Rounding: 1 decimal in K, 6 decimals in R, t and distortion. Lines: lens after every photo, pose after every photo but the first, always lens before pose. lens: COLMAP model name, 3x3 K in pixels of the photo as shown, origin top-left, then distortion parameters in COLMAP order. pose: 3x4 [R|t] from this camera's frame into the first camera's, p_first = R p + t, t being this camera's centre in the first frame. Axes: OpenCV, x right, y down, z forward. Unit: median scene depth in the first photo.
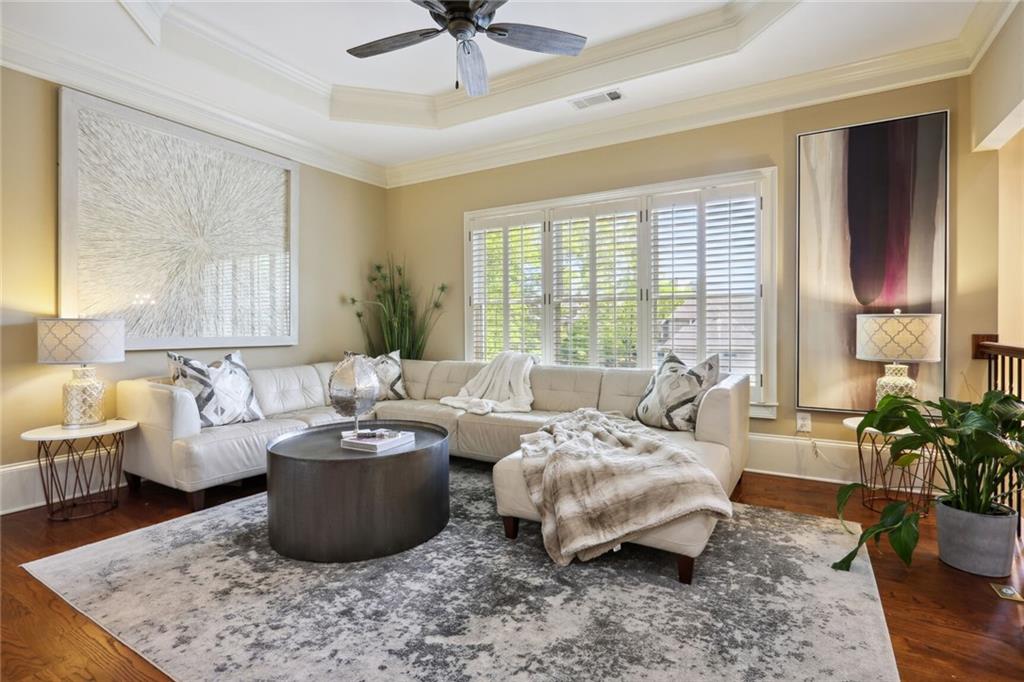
lens RADIAL K [[501.3, 0, 513.1], [0, 501.3, 333.8], [0, 0, 1]] dist [-0.025847, 0.016426]
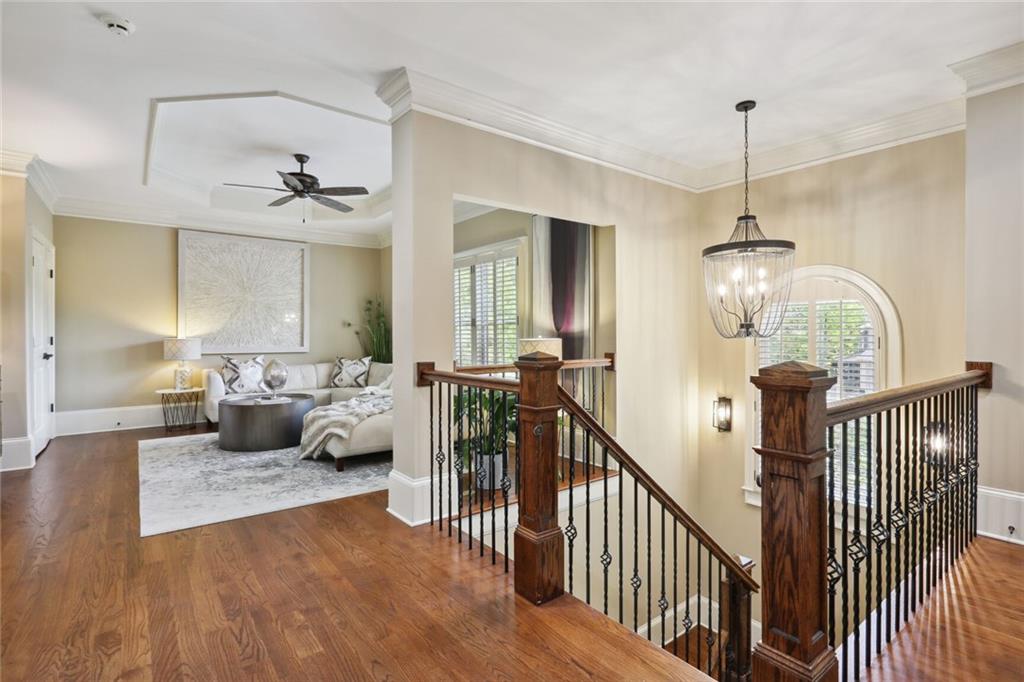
lens RADIAL K [[501.3, 0, 513.1], [0, 501.3, 333.8], [0, 0, 1]] dist [-0.025847, 0.016426]
pose [[0.930652, 0.000759, -0.365905, 1.077611], [-0.005633, 0.999909, -0.012253, -0.029612], [0.365862, 0.013465, 0.930572, -0.405003]]
